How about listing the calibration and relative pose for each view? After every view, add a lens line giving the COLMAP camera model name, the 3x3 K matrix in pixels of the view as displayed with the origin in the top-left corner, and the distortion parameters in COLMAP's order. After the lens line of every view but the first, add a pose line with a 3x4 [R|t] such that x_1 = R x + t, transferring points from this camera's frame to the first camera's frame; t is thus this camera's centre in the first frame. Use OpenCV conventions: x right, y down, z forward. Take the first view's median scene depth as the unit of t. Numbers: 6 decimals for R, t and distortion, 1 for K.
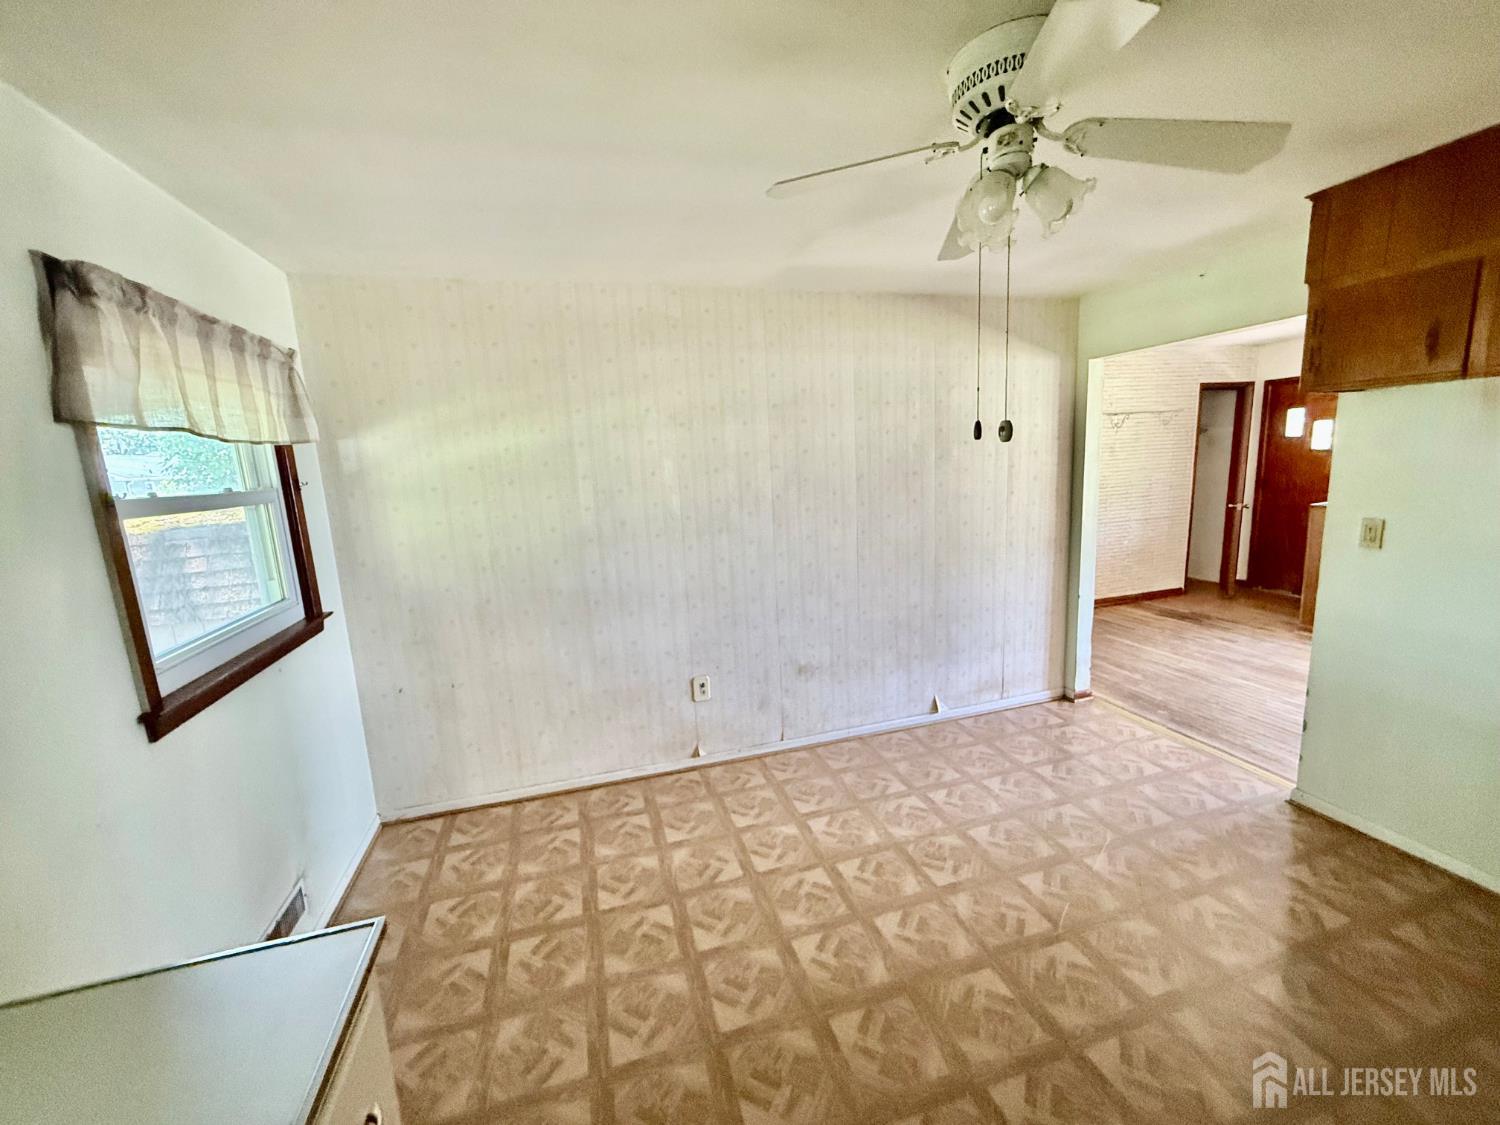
lens RADIAL K [[598.6, 0, 741.2], [0, 598.6, 561.4], [0, 0, 1]] dist [-0.000052, 0.000045]
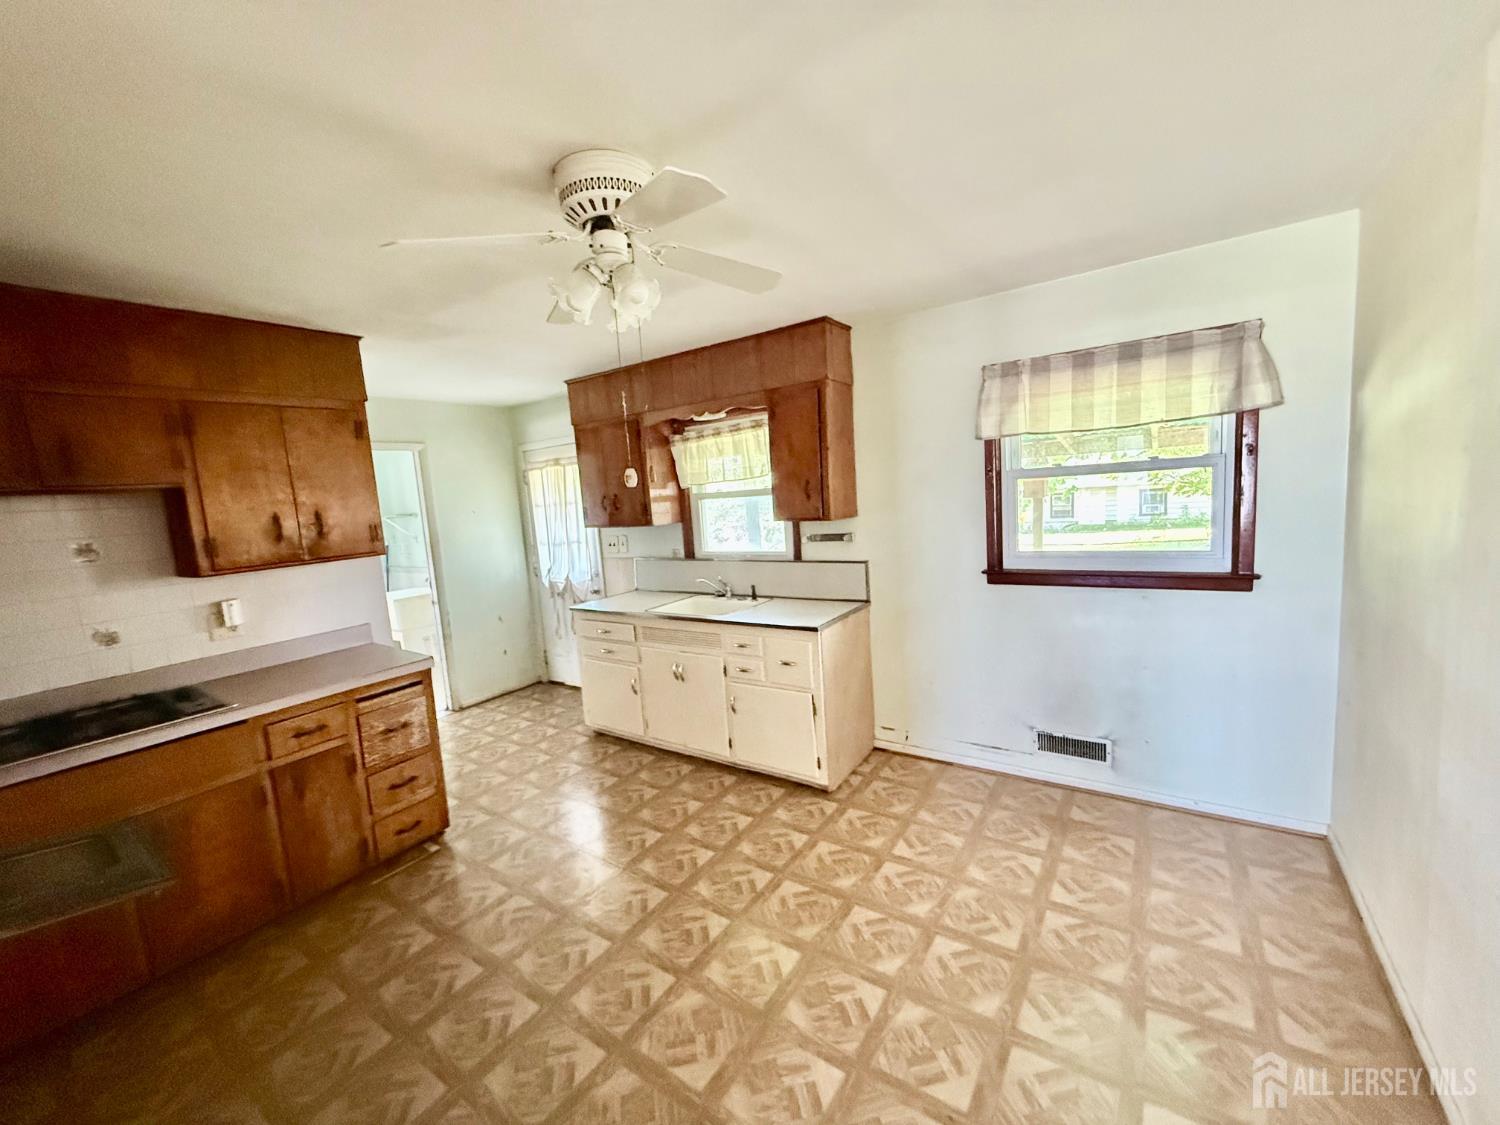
lens RADIAL K [[598.6, 0, 747.5], [0, 598.6, 560.3], [0, 0, 1]] dist [-0.000052, 0.000045]
pose [[-0.766612, 0.180354, -0.616261, 0.670231], [0.007219, 0.962104, 0.272587, -0.250722], [0.642069, 0.204520, -0.738863, 1.349884]]
